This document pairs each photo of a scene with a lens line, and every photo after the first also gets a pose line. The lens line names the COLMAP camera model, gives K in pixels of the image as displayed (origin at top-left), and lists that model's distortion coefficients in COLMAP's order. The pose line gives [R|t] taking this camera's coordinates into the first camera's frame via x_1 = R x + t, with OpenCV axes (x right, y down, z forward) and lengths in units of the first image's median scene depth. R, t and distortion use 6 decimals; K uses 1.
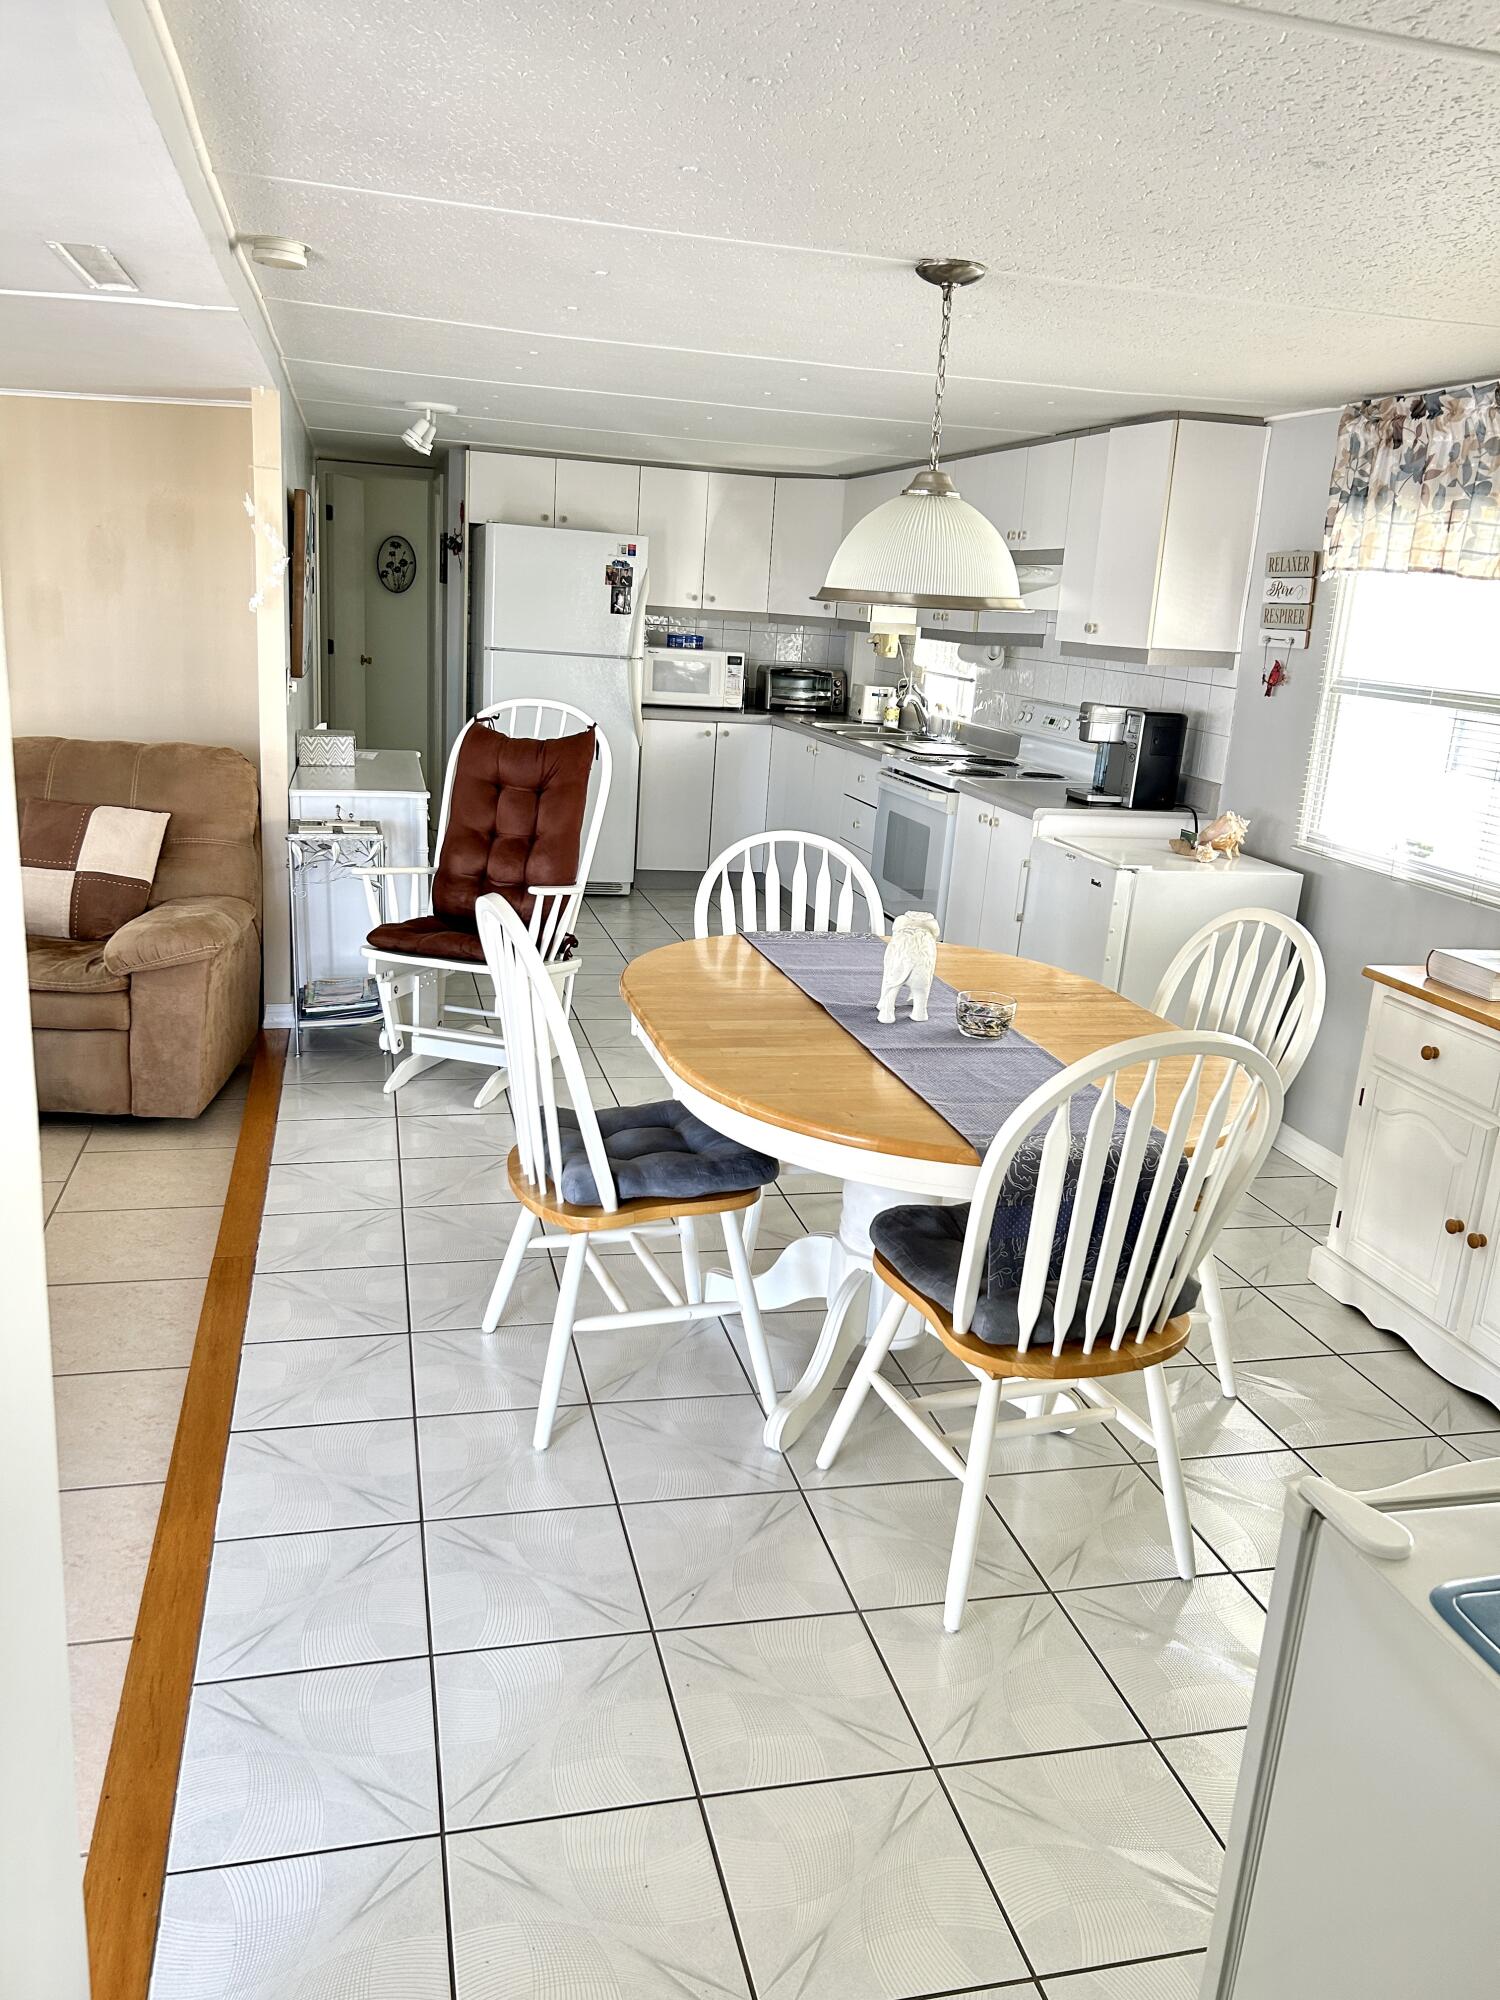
lens RADIAL K [[1532.4, 0, 750.0], [0, 1532.4, 1000.0], [0, 0, 1]] dist [0.043700, -0.077913]
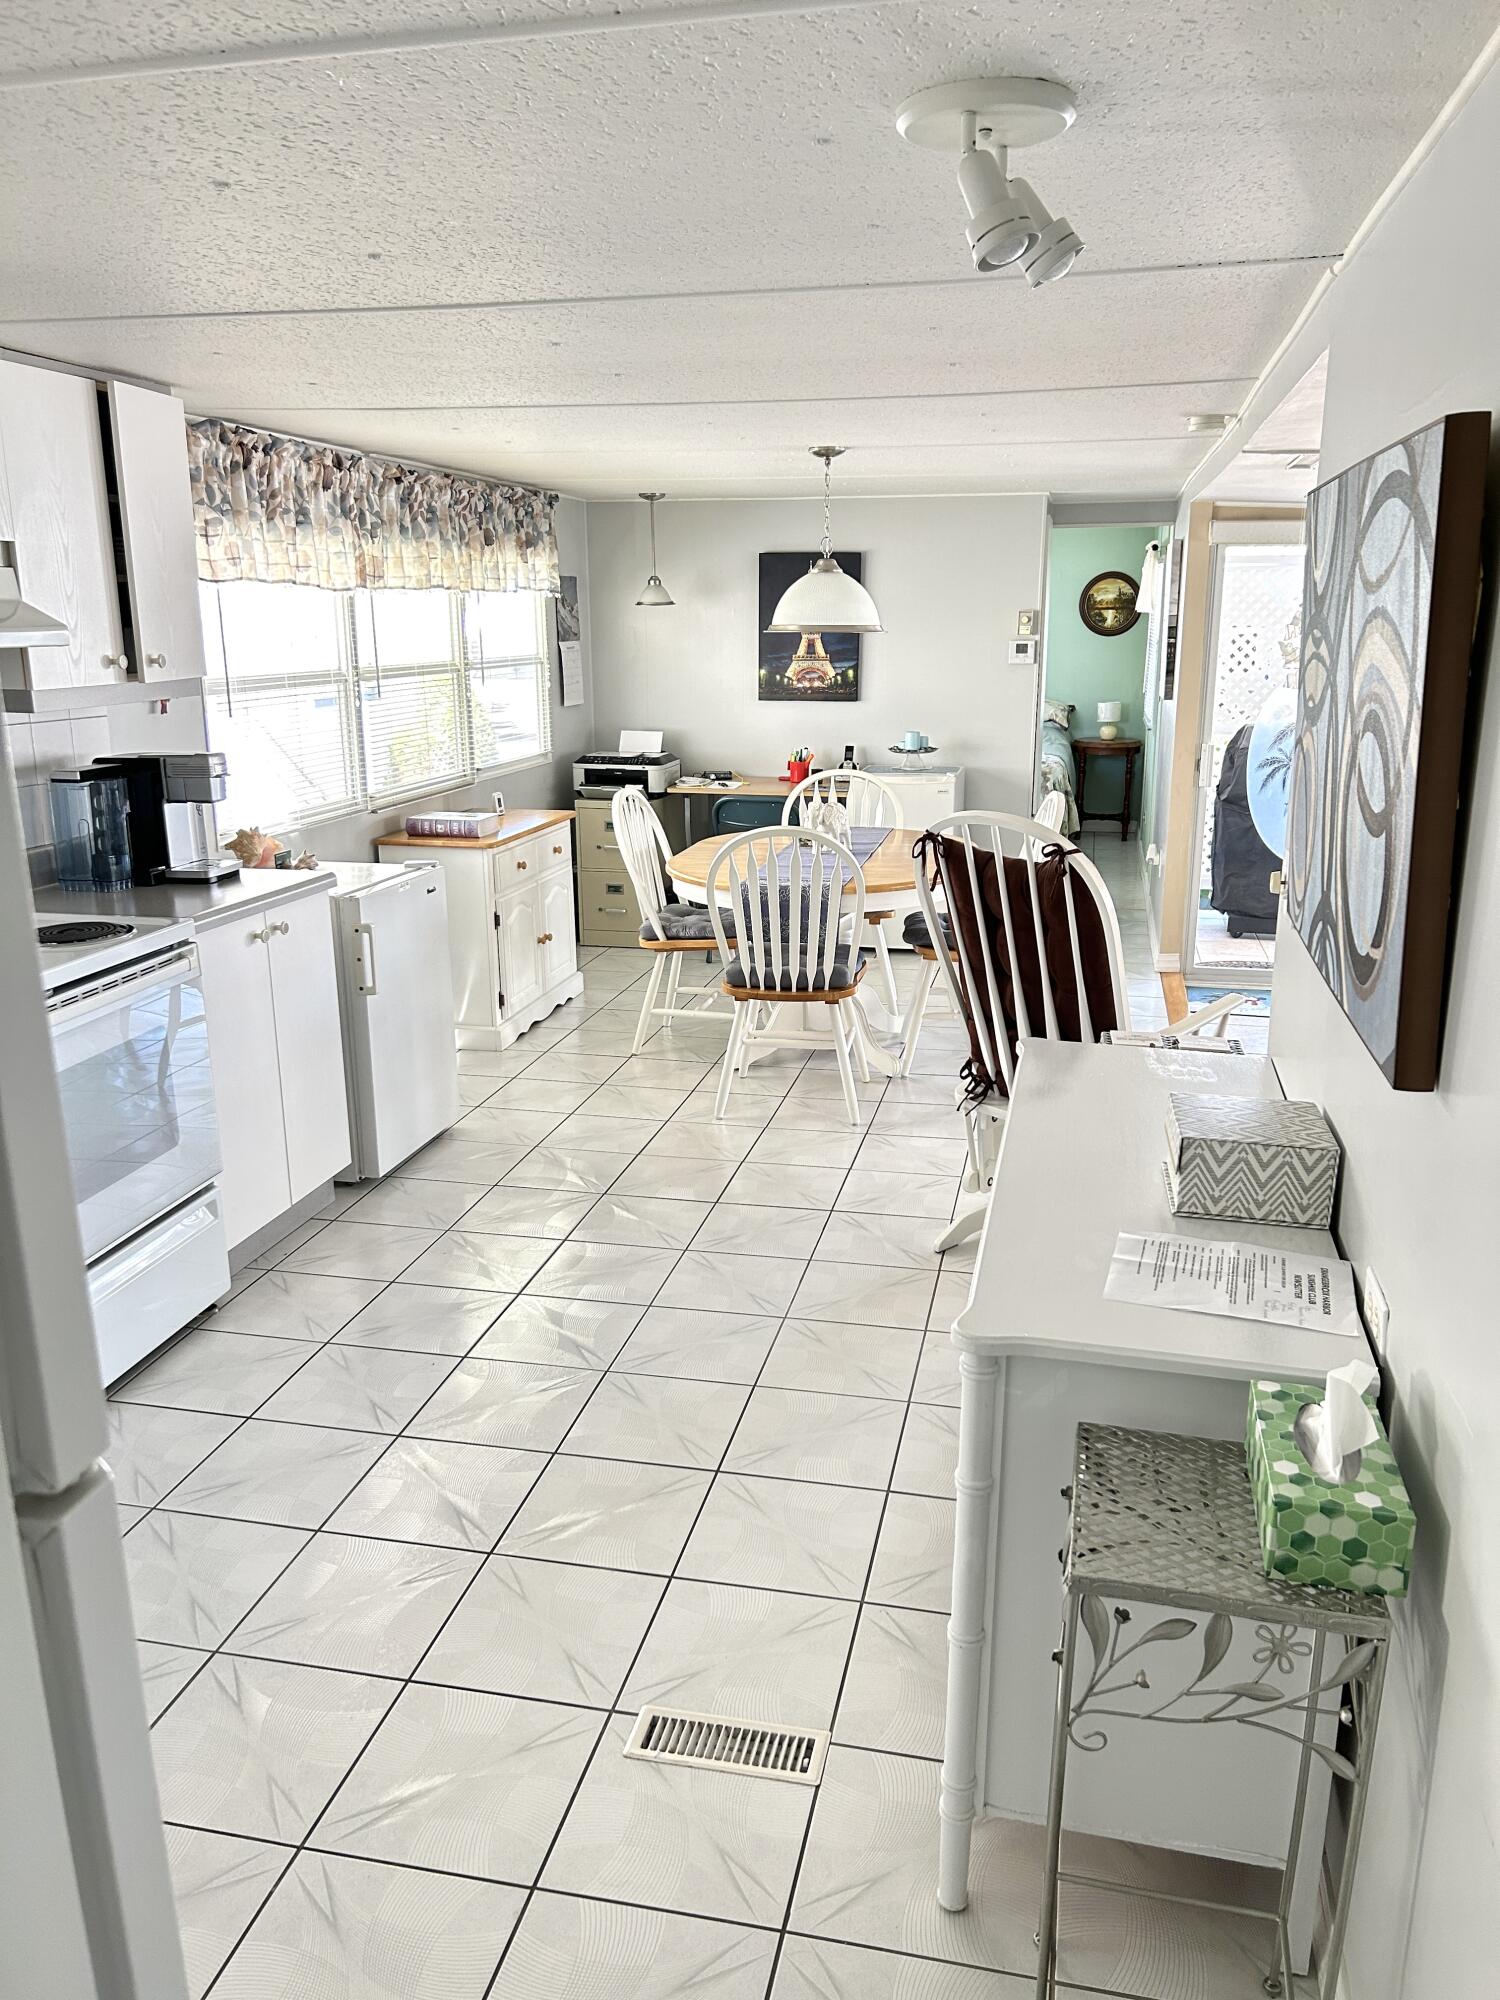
lens RADIAL K [[1493.7, 0, 760.0], [0, 1493.7, 1028.7], [0, 0, 1]] dist [0.047578, -0.052423]
pose [[-0.888351, -0.182315, 0.421419, -0.395686], [0.062884, 0.860838, 0.504978, -0.456927], [-0.454839, 0.475099, -0.753262, 1.567621]]
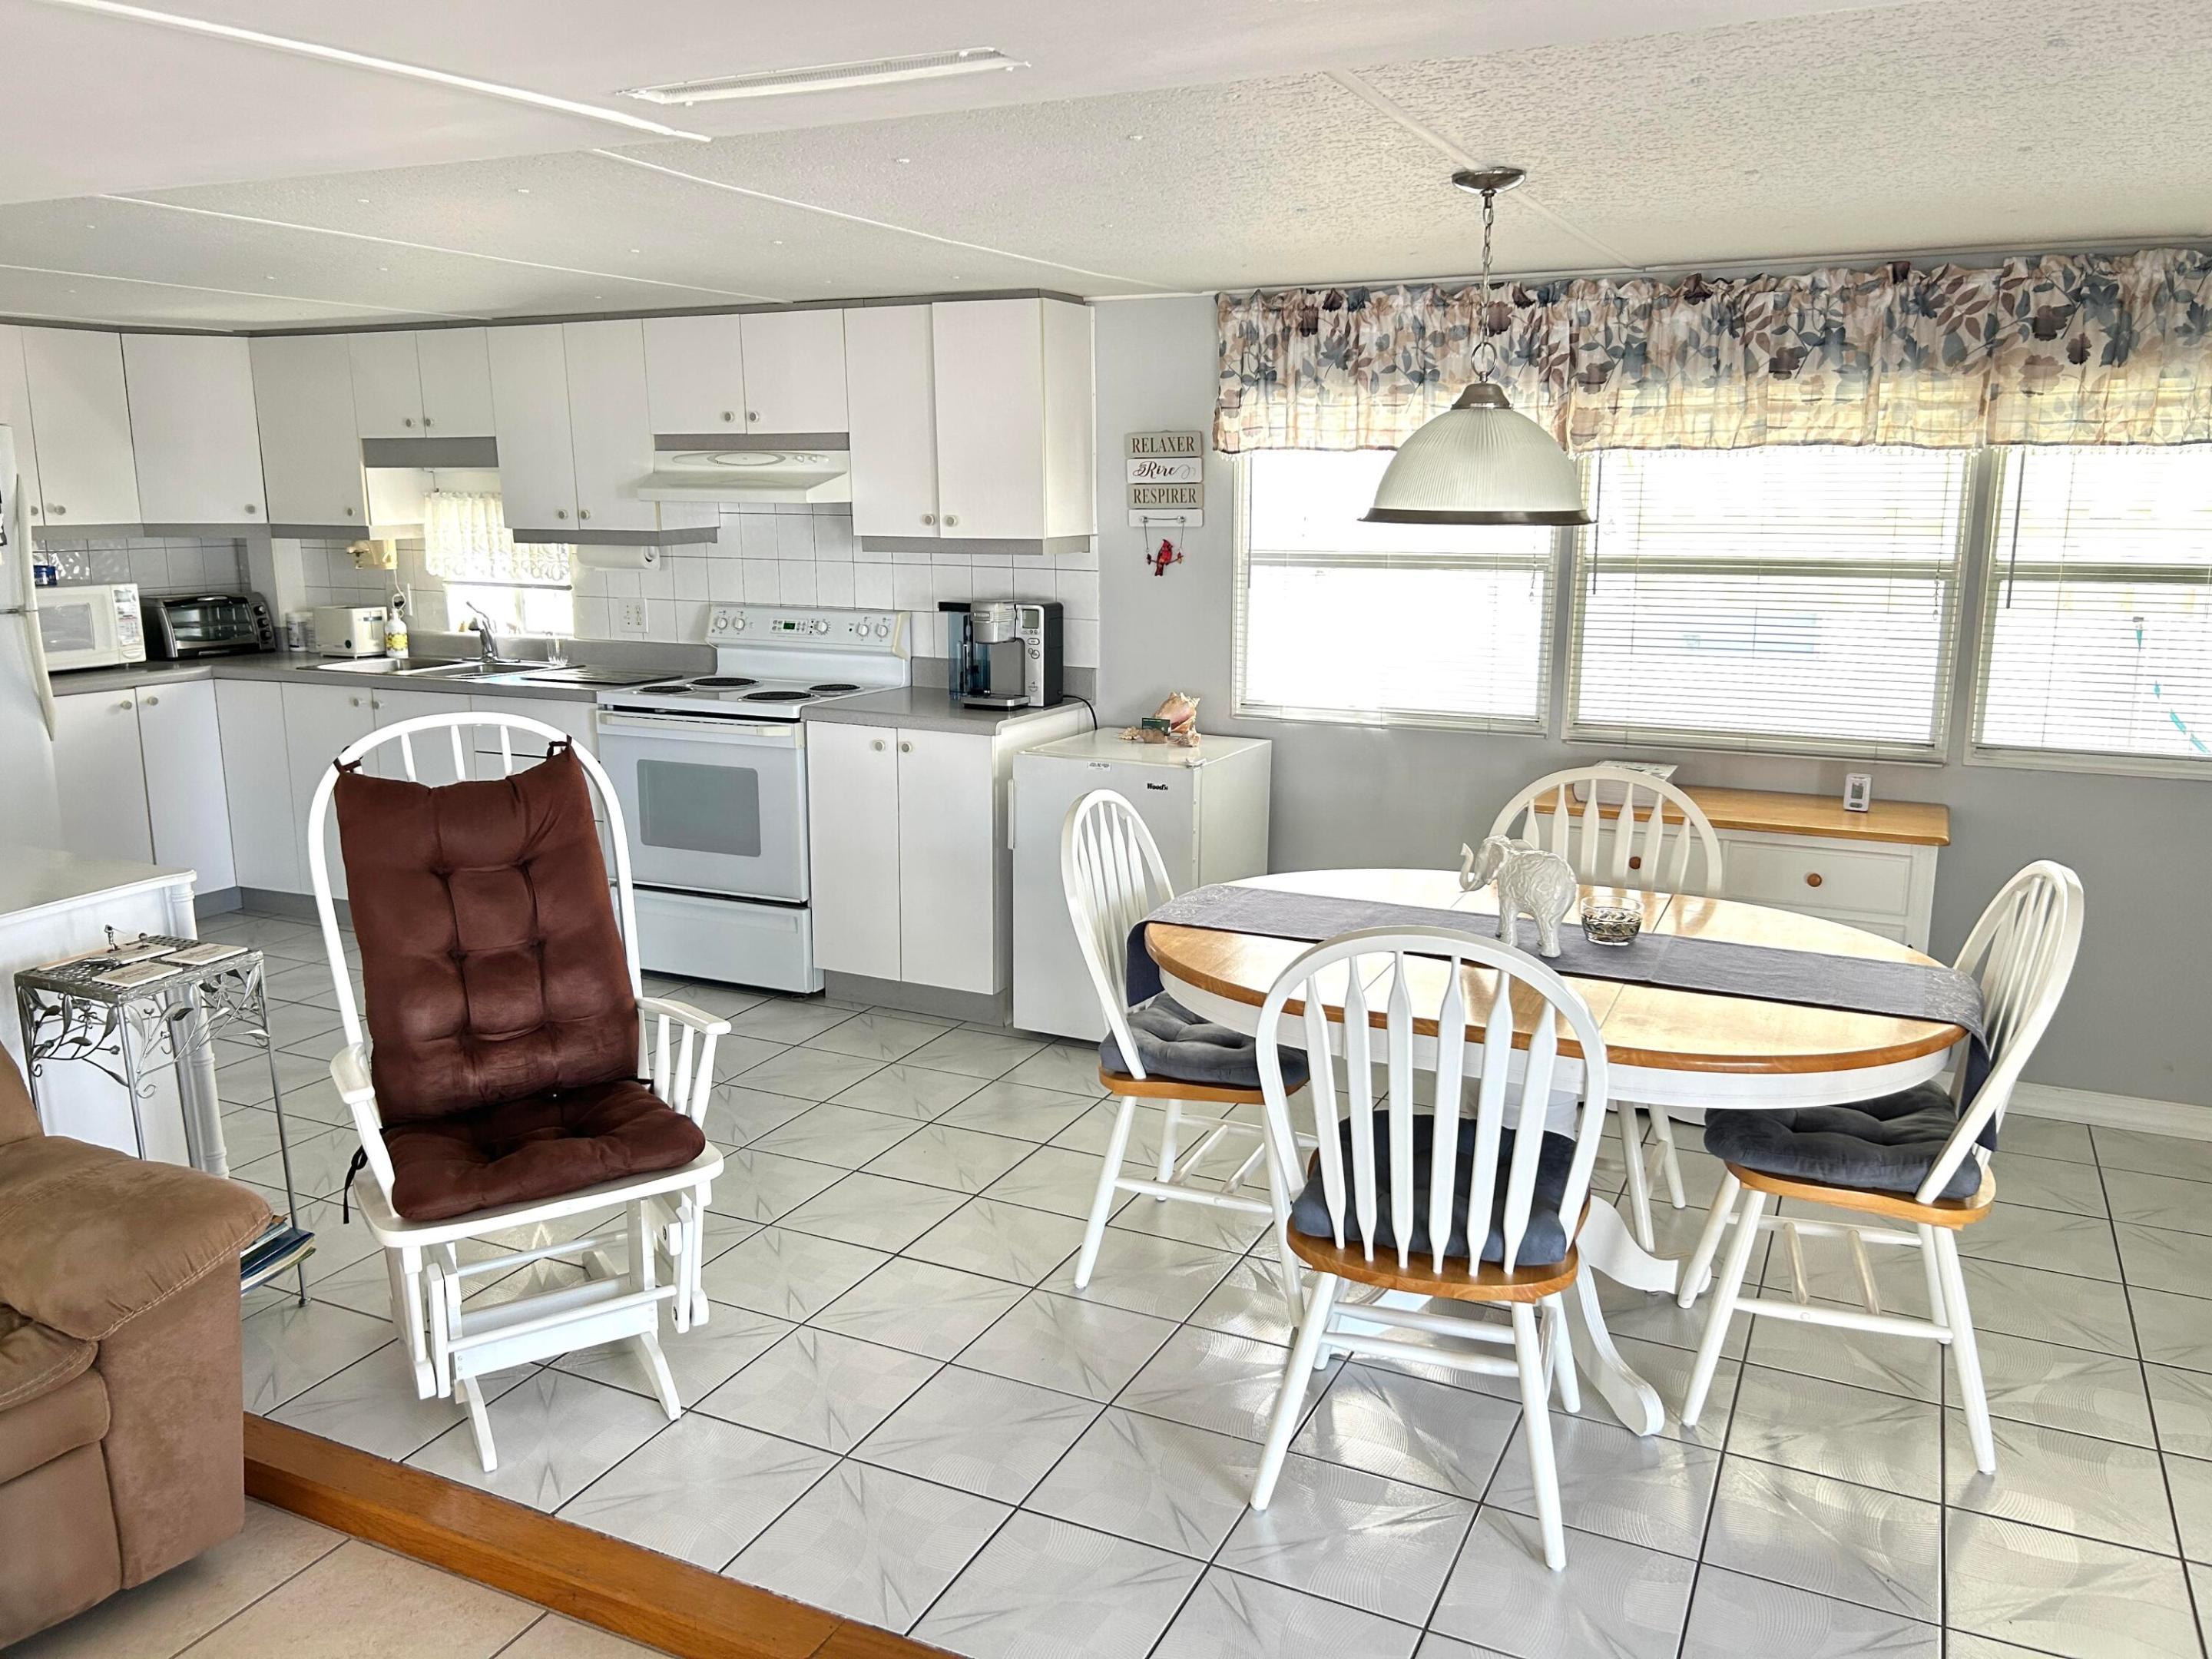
lens RADIAL K [[1652.1, 0, 1117.0], [0, 1652.1, 824.2], [0, 0, 1]] dist [0.047578, -0.052423]
pose [[0.637956, -0.218098, 0.738543, -0.496609], [0.235062, 0.968435, 0.082940, -0.131300], [-0.733320, 0.120691, 0.669085, 0.307683]]
